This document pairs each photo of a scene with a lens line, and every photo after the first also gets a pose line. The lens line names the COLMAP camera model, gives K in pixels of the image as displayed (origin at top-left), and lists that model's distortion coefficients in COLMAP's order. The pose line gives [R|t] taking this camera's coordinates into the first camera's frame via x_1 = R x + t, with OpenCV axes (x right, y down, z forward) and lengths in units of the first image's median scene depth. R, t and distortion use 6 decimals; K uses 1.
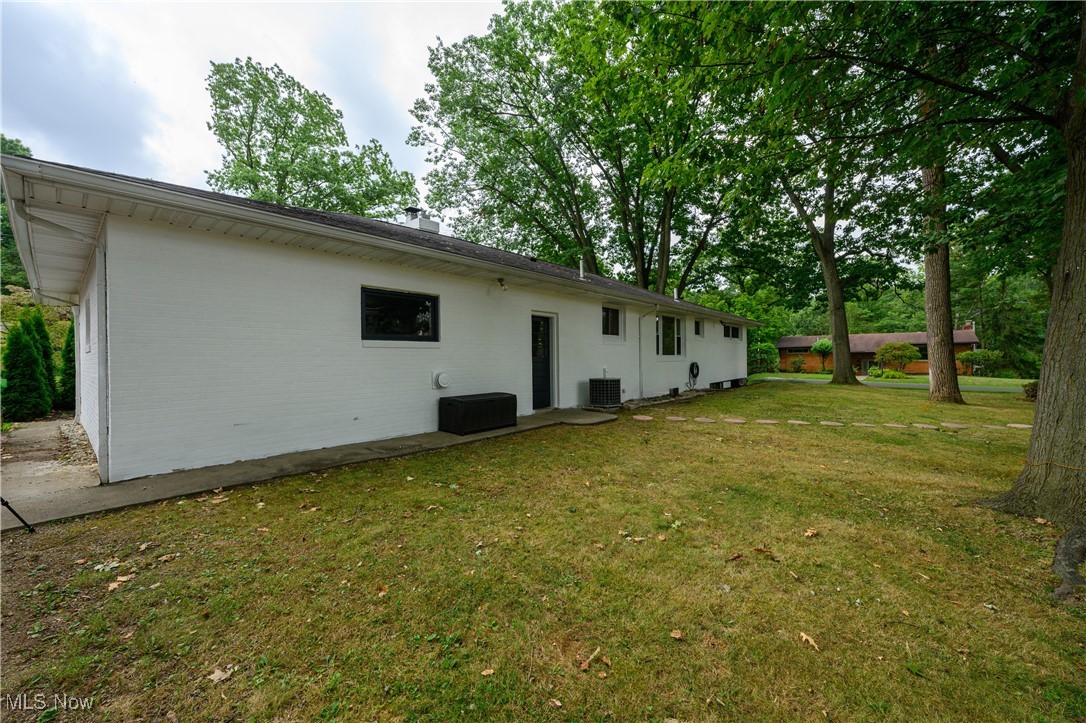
lens RADIAL K [[427.9, 0, 537.4], [0, 427.9, 362.7], [0, 0, 1]] dist [-0.001748, -0.000073]
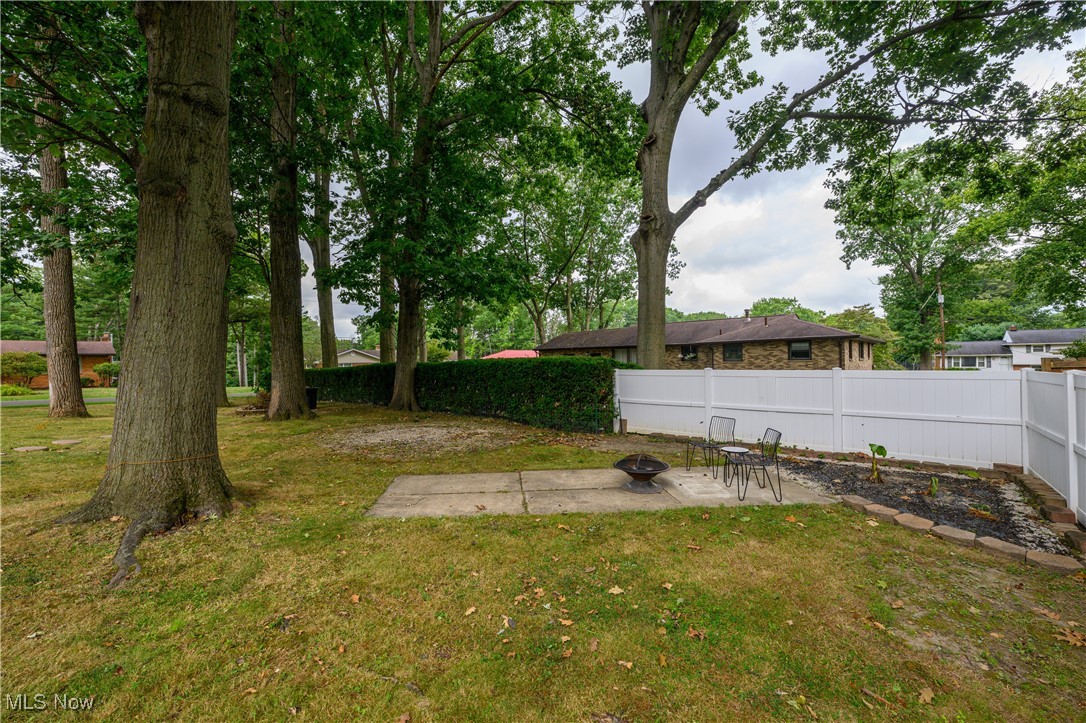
lens RADIAL K [[423.3, 0, 539.7], [0, 423.3, 358.0], [0, 0, 1]] dist [-0.001133, -0.000112]
pose [[-0.008717, 0.018367, 0.999793, 0.036831], [0.020450, 0.999625, -0.018186, 0.000957], [-0.999753, 0.020288, -0.009089, -0.036773]]
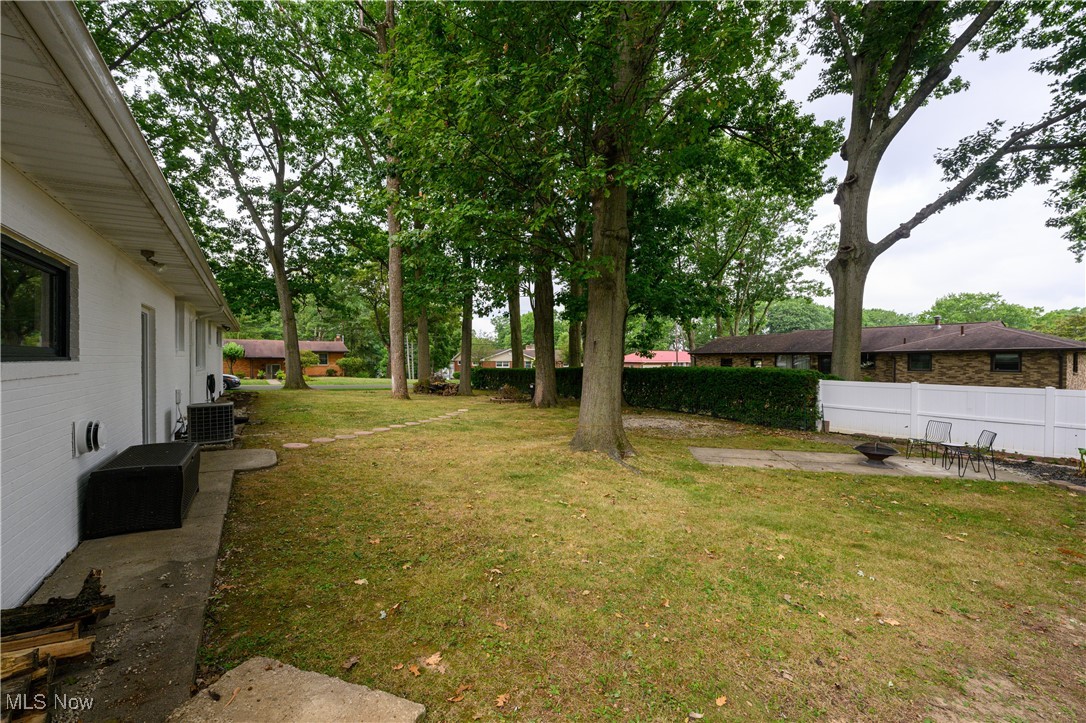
lens RADIAL K [[427.9, 0, 537.4], [0, 427.9, 362.7], [0, 0, 1]] dist [-0.001748, -0.000073]
pose [[0.262488, 0.004821, 0.964923, -0.476674], [-0.002377, 0.999988, -0.004349, -0.036889], [-0.964932, -0.001152, 0.262496, 0.310046]]
